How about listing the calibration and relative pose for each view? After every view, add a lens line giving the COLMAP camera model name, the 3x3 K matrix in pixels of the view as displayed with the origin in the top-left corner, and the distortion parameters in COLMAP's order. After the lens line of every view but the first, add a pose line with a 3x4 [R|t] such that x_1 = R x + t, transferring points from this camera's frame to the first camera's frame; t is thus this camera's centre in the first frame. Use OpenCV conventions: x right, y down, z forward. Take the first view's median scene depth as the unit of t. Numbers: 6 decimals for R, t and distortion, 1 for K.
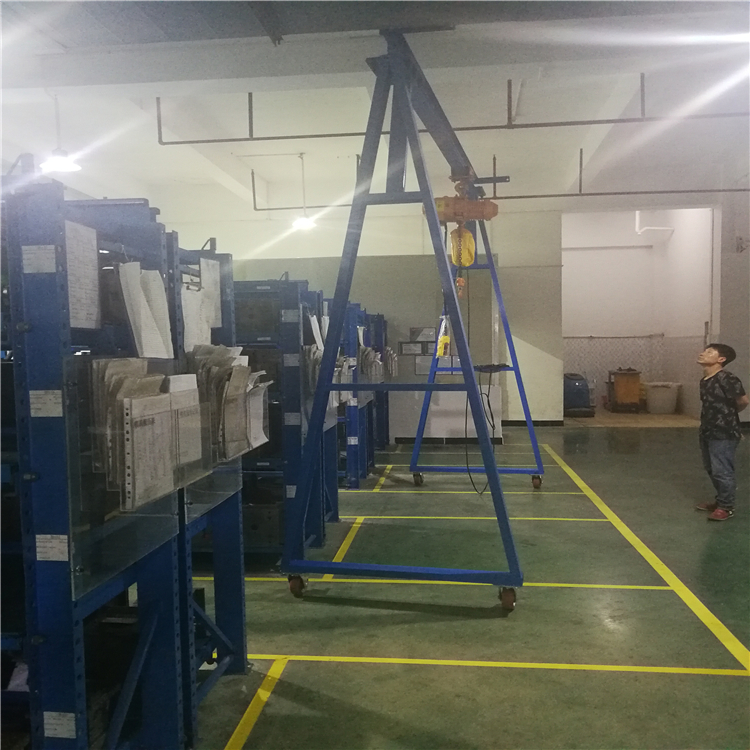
lens RADIAL K [[784.6, 0, 375.0], [0, 784.6, 375.0], [0, 0, 1]] dist [0.022017, -0.000284]
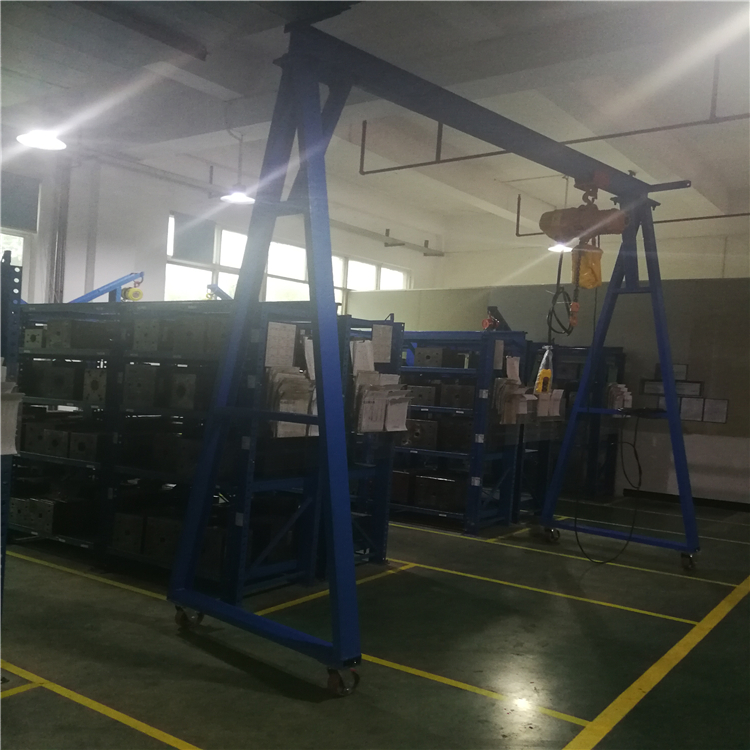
lens RADIAL K [[784.6, 0, 375.0], [0, 784.6, 375.0], [0, 0, 1]] dist [0.022017, -0.000284]
pose [[0.871430, 0.049221, -0.488044, 0.344400], [-0.068966, 0.997364, -0.022555, -0.011546], [0.485648, 0.053313, 0.872527, 0.165357]]
